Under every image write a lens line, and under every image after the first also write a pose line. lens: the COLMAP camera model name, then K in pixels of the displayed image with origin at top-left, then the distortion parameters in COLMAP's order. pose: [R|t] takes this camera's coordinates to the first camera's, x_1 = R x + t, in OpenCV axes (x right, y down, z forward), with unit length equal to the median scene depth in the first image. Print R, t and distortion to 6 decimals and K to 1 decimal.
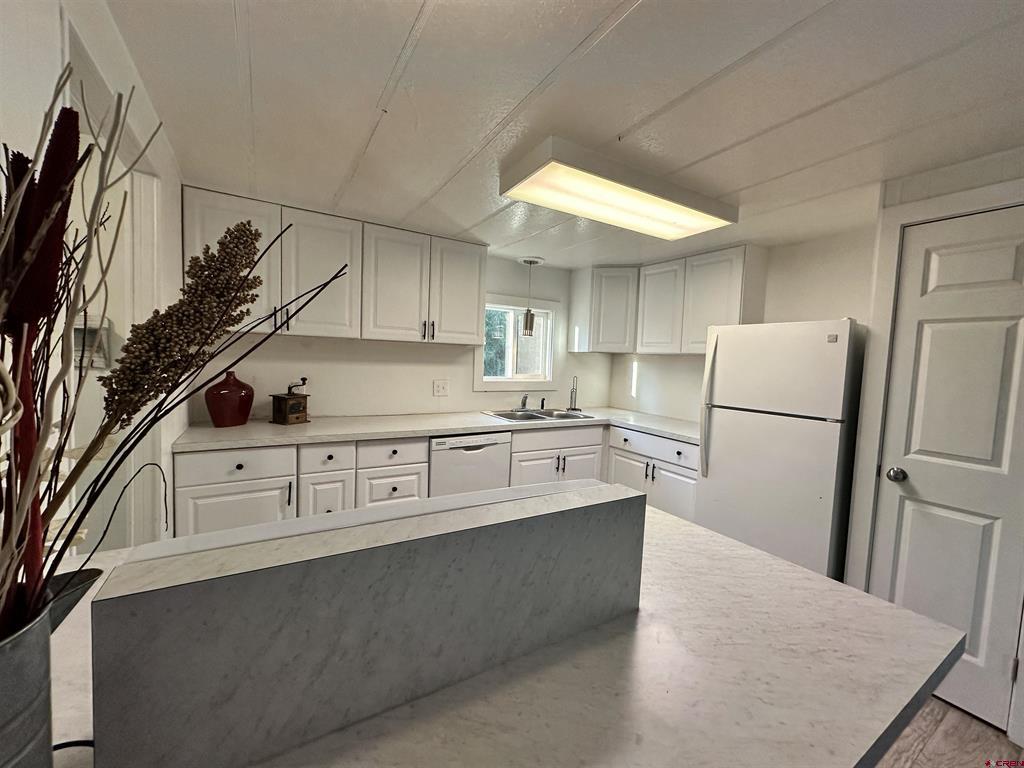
lens RADIAL K [[406.7, 0, 513.7], [0, 406.7, 384.7], [0, 0, 1]] dist [-0.004065, 0.000724]
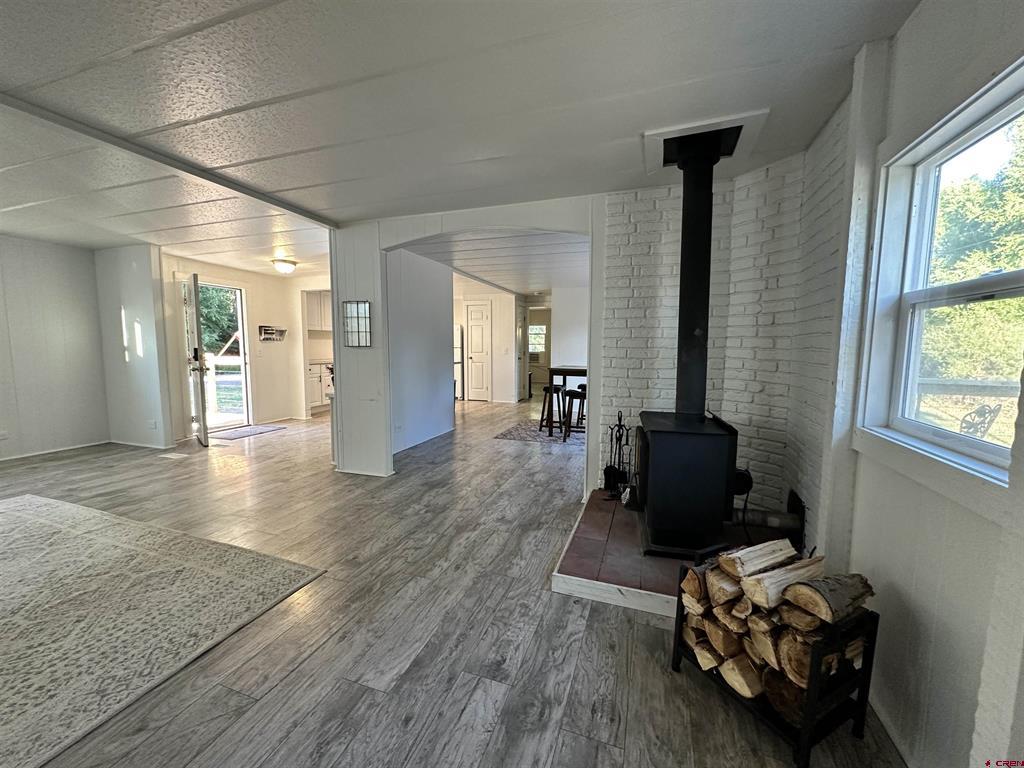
lens RADIAL K [[406.7, 0, 513.7], [0, 406.7, 384.7], [0, 0, 1]] dist [-0.004065, 0.000724]
pose [[0.774222, -0.101922, 0.624654, -0.902238], [0.069505, 0.994671, 0.076149, 0.113191], [-0.629086, -0.015539, 0.777180, -1.634501]]
